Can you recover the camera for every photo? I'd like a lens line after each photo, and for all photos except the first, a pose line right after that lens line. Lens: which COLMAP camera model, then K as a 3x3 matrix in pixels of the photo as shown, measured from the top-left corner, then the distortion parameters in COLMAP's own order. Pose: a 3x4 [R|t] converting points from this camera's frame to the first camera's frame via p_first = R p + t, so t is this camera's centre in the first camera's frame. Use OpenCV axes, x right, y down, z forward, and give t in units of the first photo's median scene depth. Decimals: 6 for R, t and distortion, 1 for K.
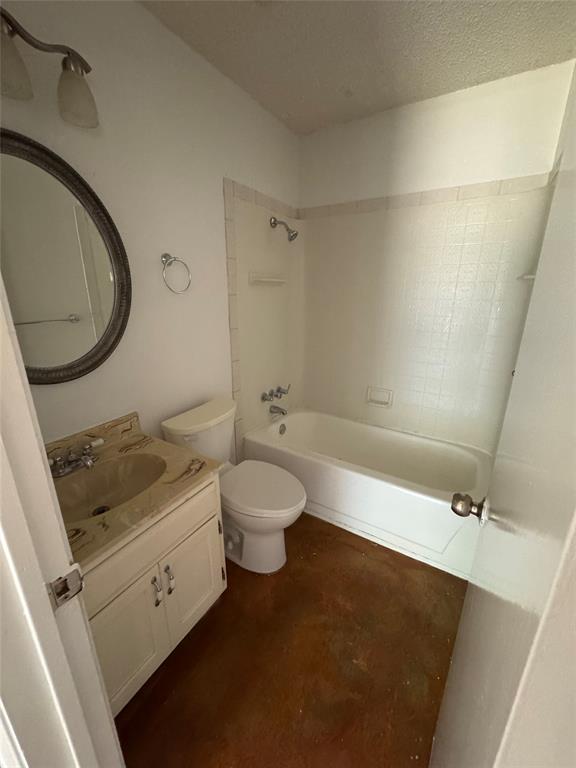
lens RADIAL K [[306.5, 0, 289.3], [0, 306.5, 383.0], [0, 0, 1]] dist [-0.001913, 0.000385]
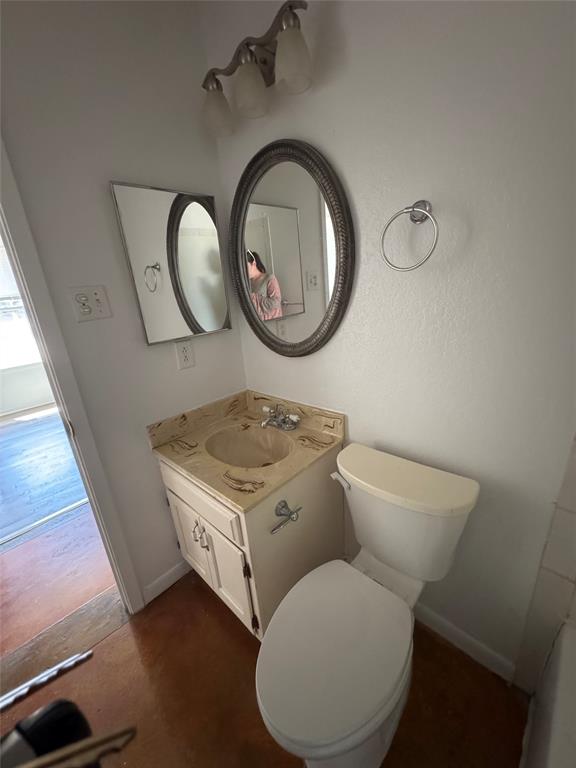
lens RADIAL K [[306.5, 0, 289.3], [0, 306.5, 383.0], [0, 0, 1]] dist [-0.001913, 0.000385]
pose [[-0.217481, 0.312779, -0.924592, 0.368099], [-0.211061, 0.909784, 0.357415, -0.320461], [0.952972, 0.272877, -0.131845, 1.147271]]
